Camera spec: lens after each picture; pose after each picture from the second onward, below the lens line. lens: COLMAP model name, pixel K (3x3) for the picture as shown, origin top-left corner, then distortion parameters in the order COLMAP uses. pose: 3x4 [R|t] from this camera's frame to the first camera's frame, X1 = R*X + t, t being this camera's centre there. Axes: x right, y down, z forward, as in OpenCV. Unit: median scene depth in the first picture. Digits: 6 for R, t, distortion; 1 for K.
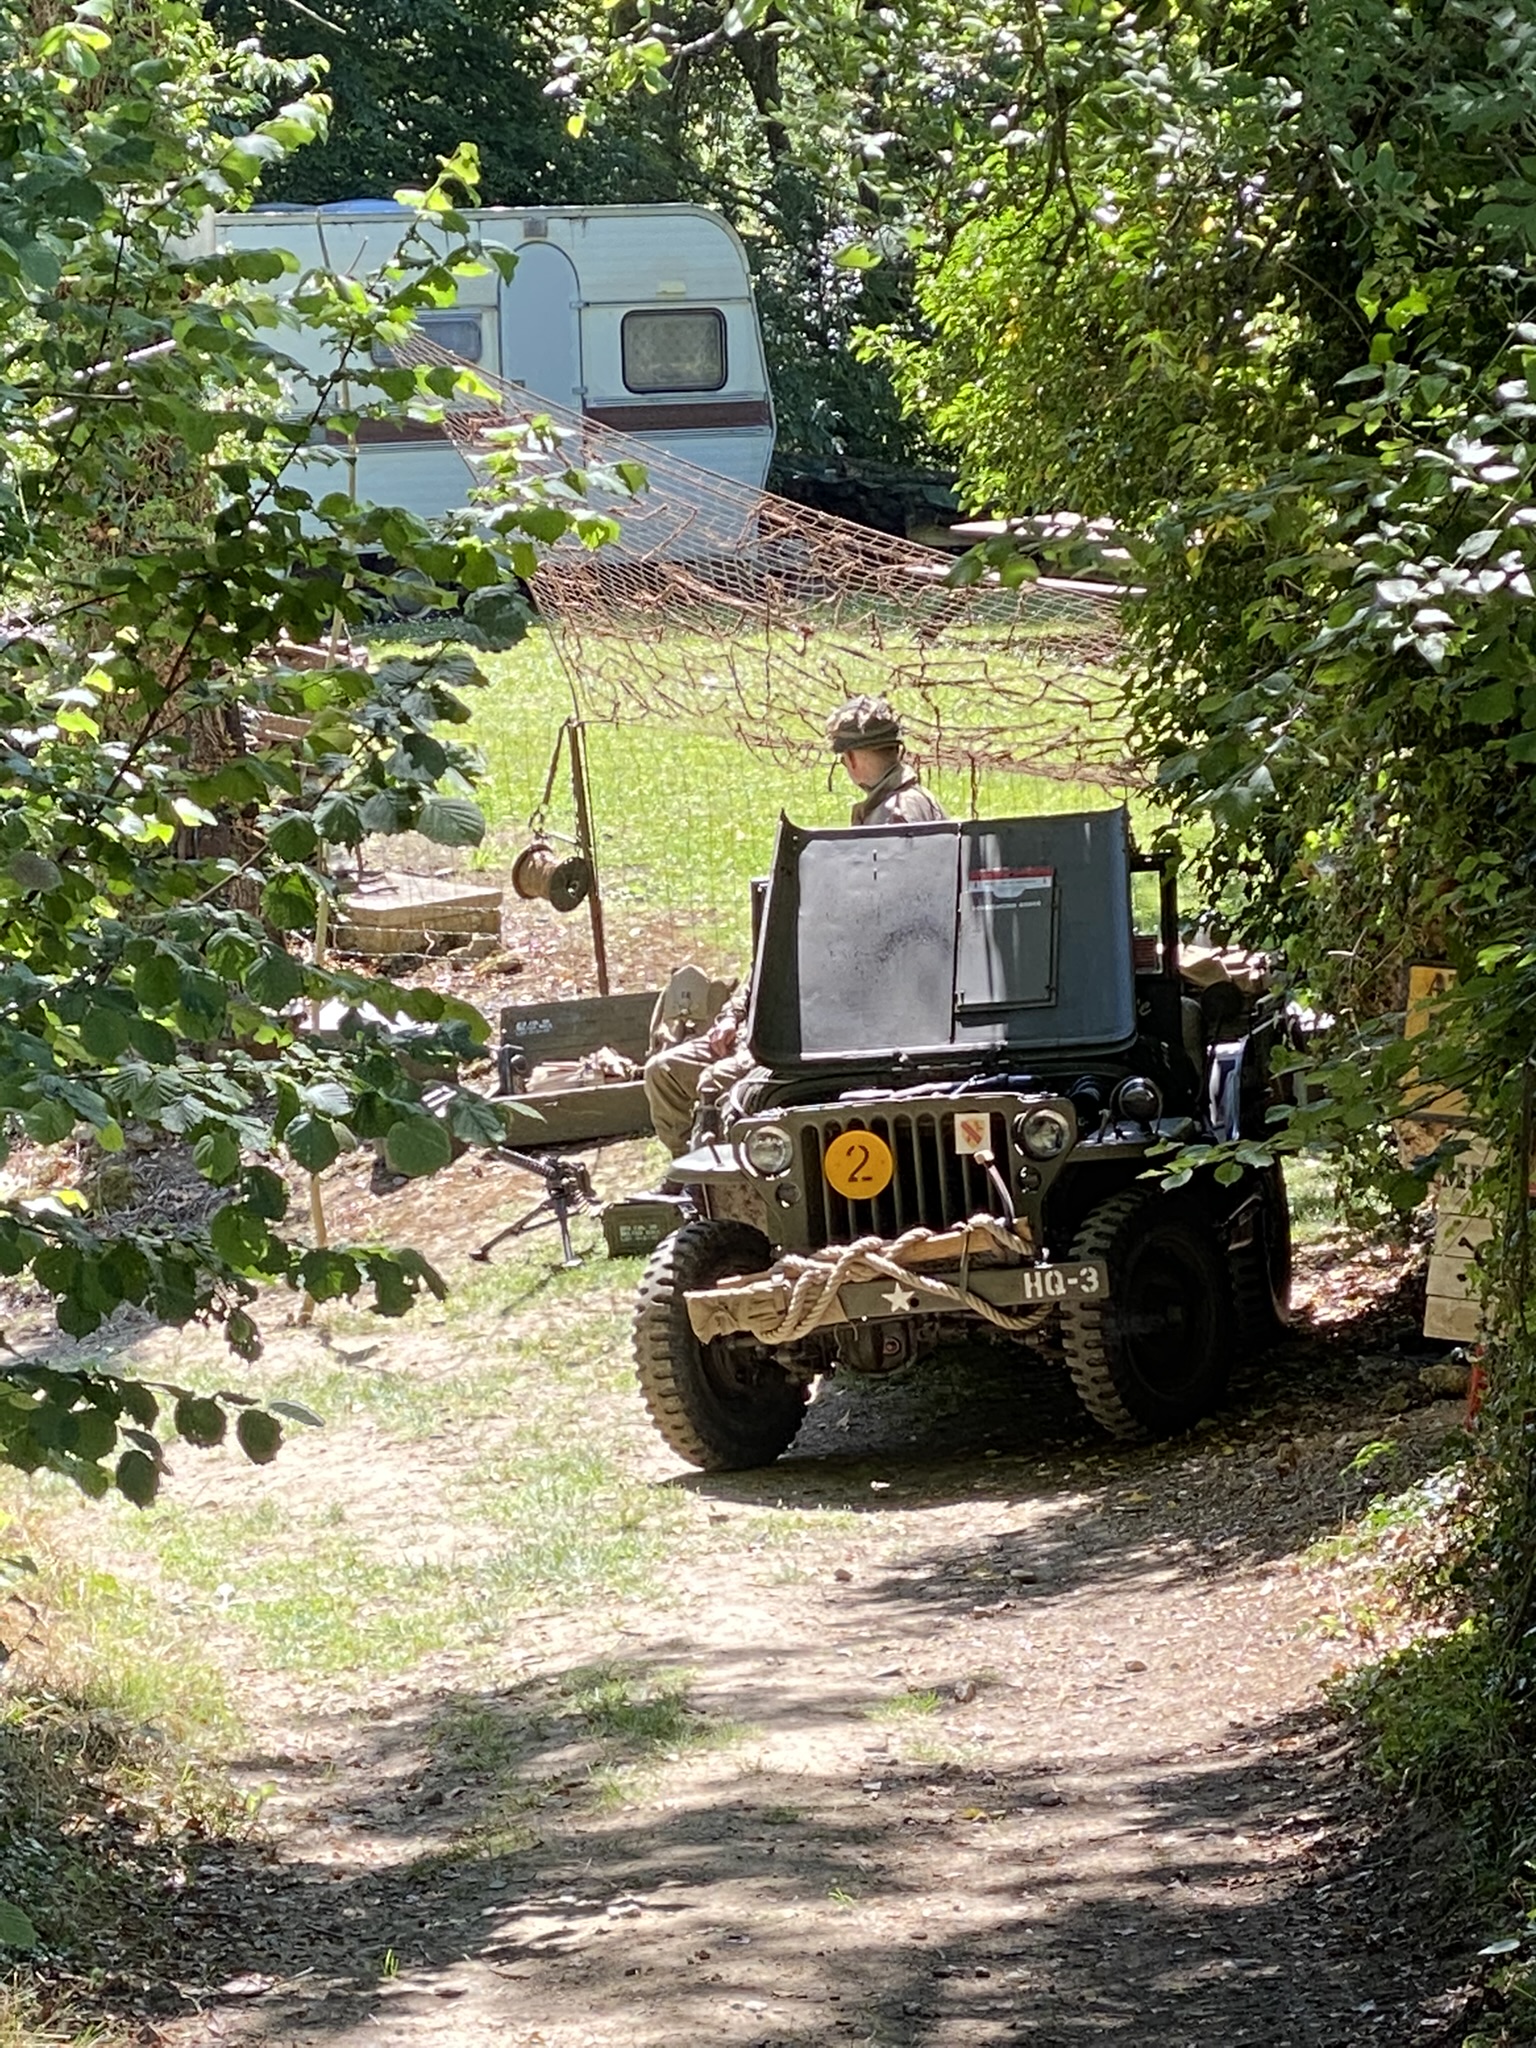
lens RADIAL K [[7989.7, 0, 767.7], [0, 7989.7, 1023.6], [0, 0, 1]] dist [0.020083, 0.000000]
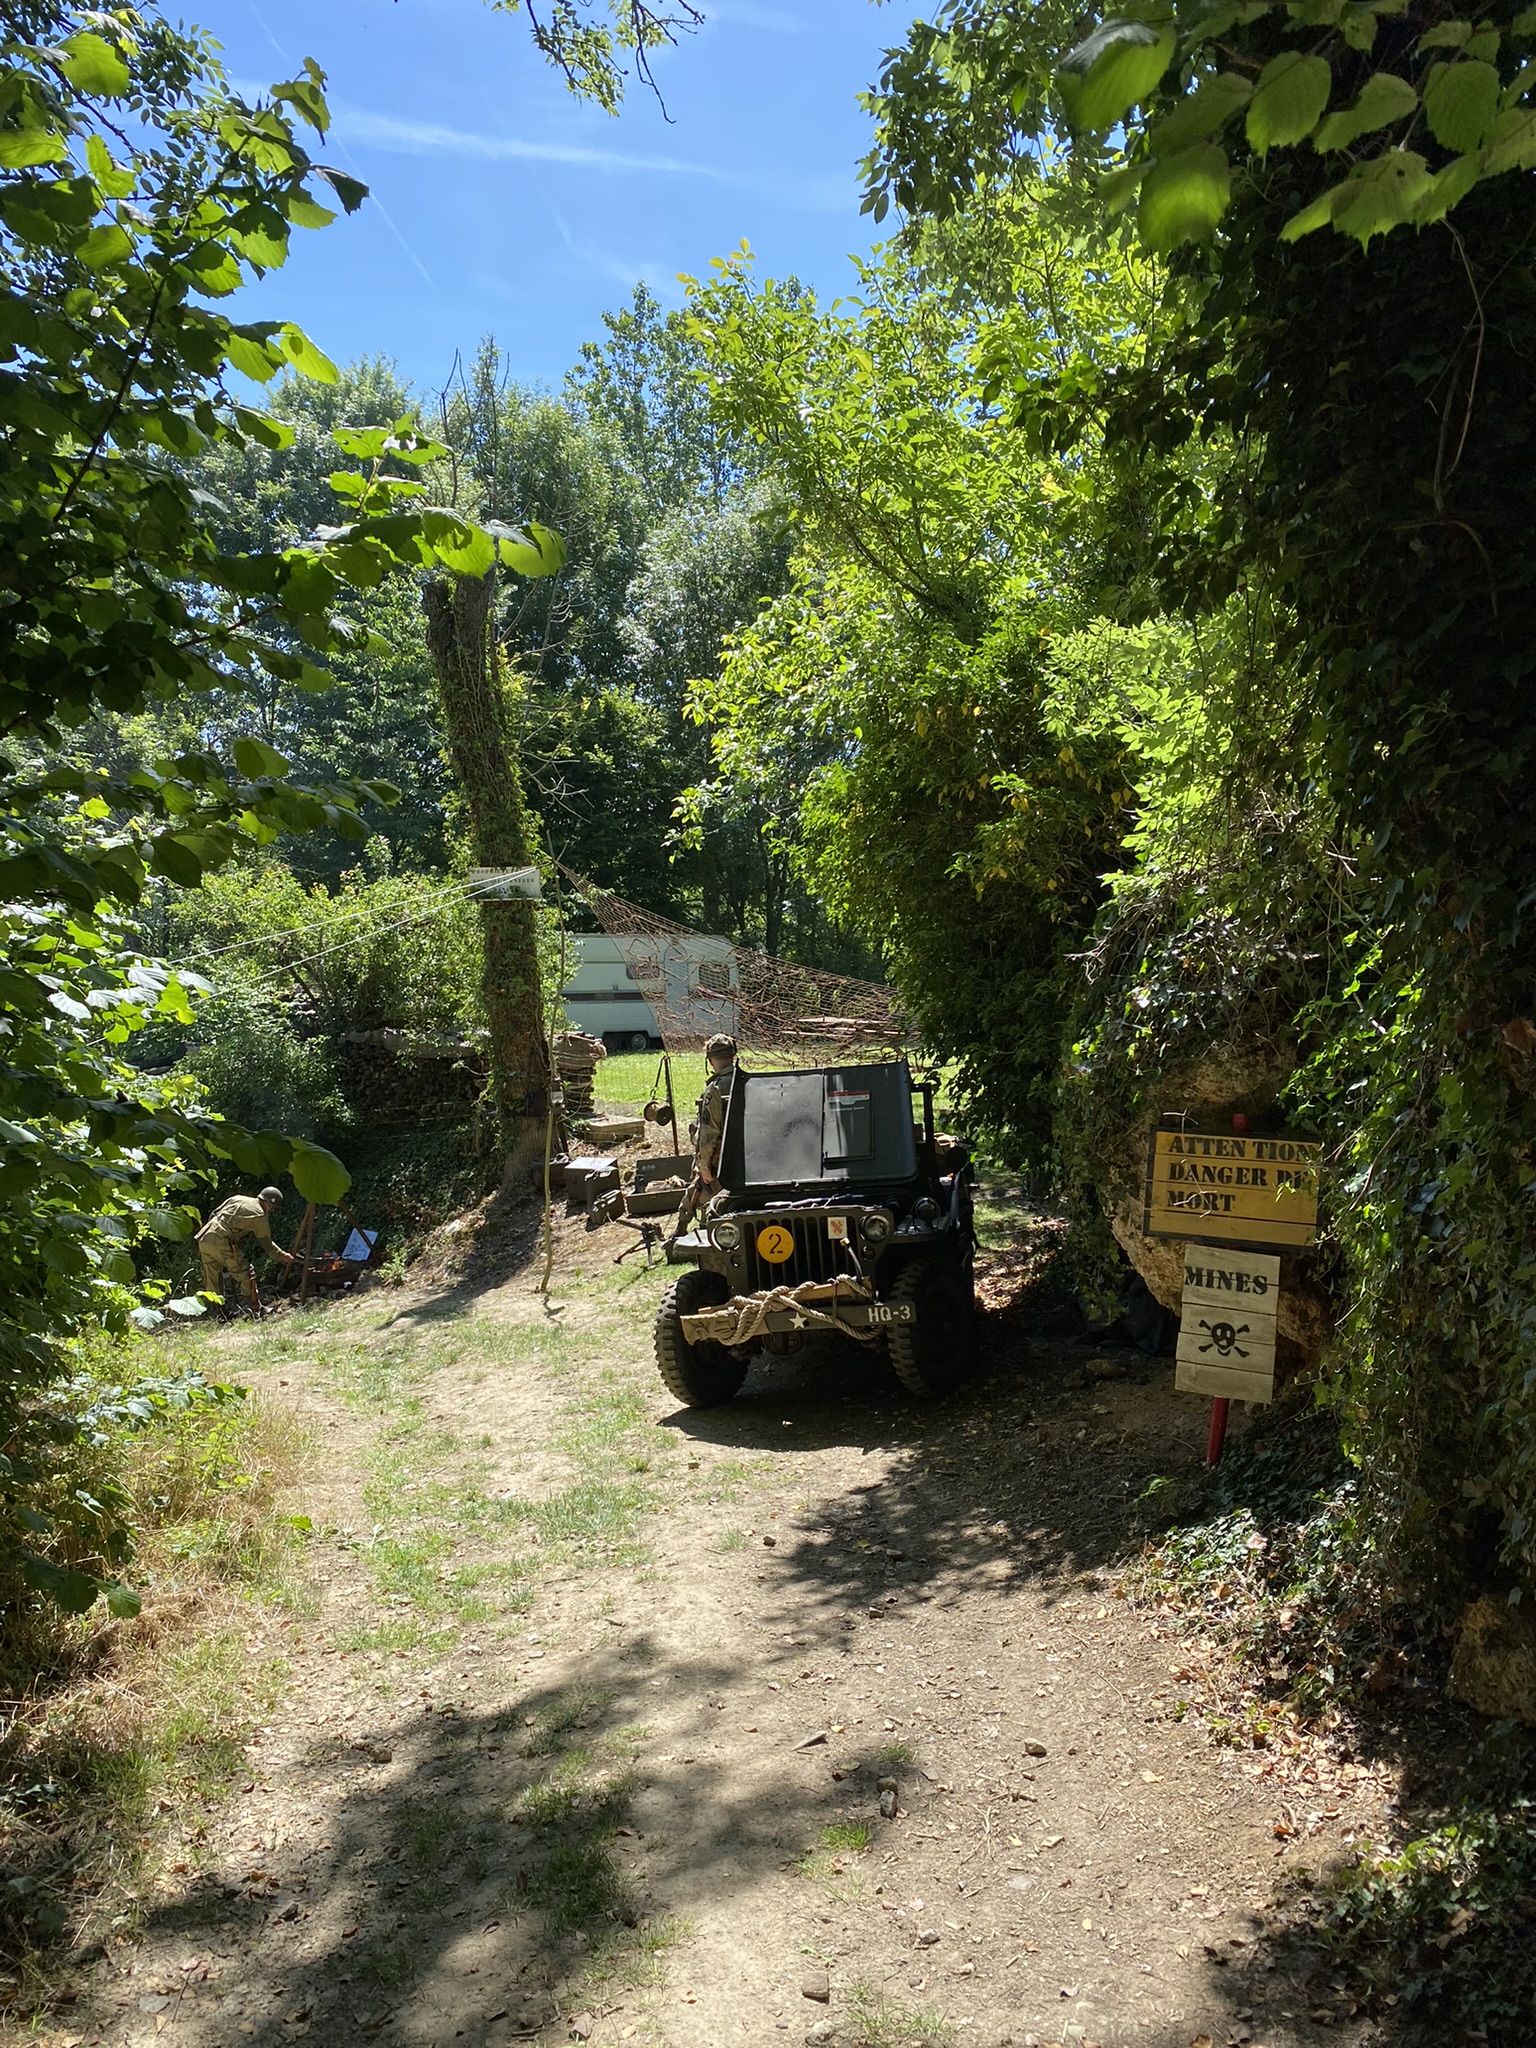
lens RADIAL K [[1546.2, 0, 759.1], [0, 1546.2, 1014.5], [0, 0, 1]] dist [0.088007, 0.000009]
pose [[0.999950, 0.002792, 0.009620, 0.003981], [-0.001847, 0.995290, -0.096927, -0.000531], [-0.009846, 0.096904, 0.995245, 0.635664]]
